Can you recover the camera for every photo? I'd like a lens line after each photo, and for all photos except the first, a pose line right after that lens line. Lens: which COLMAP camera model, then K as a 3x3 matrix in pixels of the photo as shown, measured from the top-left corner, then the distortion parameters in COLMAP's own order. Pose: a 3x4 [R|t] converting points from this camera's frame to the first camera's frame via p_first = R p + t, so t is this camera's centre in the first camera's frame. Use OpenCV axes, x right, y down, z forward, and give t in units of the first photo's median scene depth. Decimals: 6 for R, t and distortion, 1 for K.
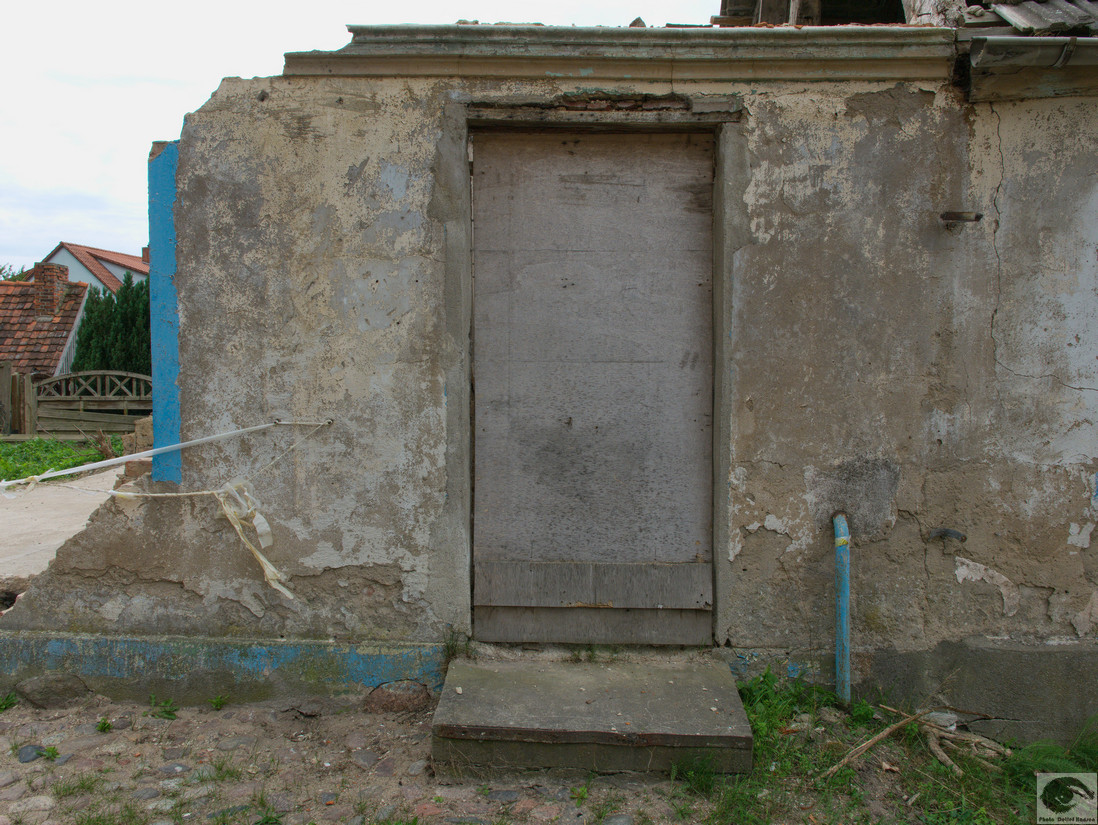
lens RADIAL K [[965.3, 0, 549.0], [0, 965.3, 413.3], [0, 0, 1]] dist [0.008852, 0.002230]
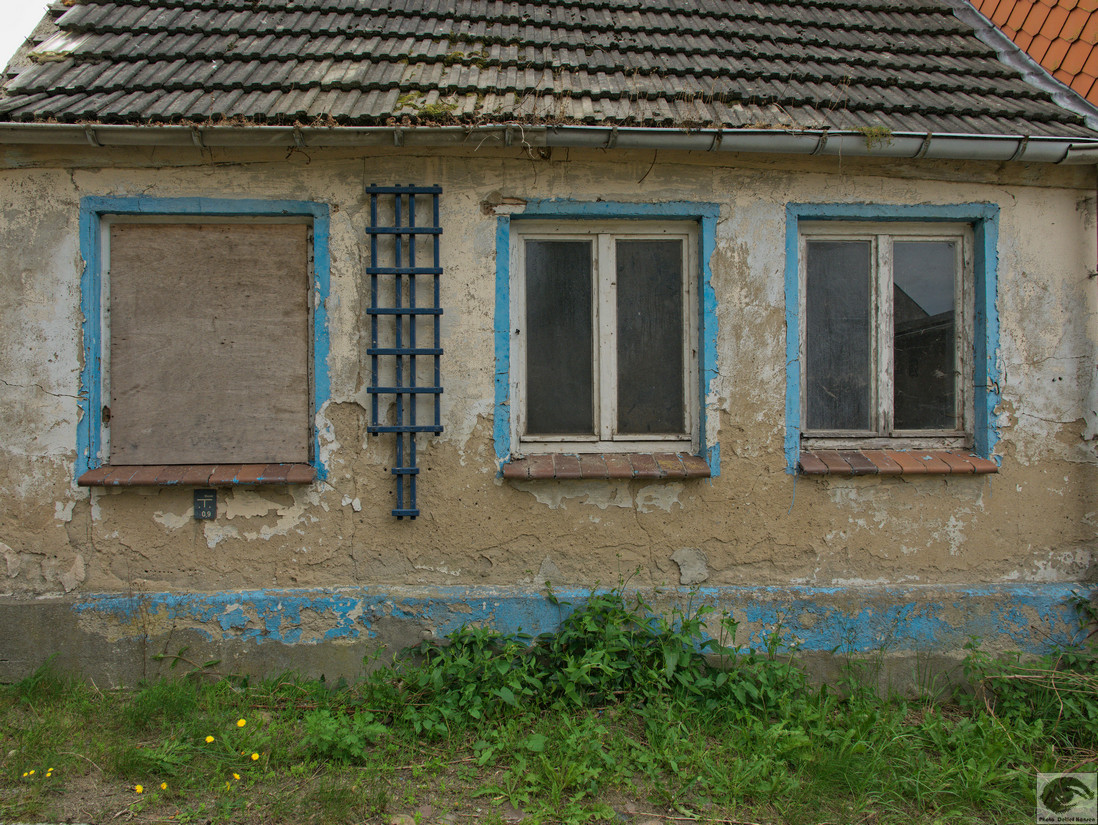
lens RADIAL K [[827.1, 0, 549.1], [0, 827.1, 411.2], [0, 0, 1]] dist [-0.003508, -0.000753]
pose [[0.997492, -0.007865, 0.070347, 1.108983], [0.010470, 0.999270, -0.036736, 0.041818], [-0.070006, 0.037381, 0.996846, -0.123797]]
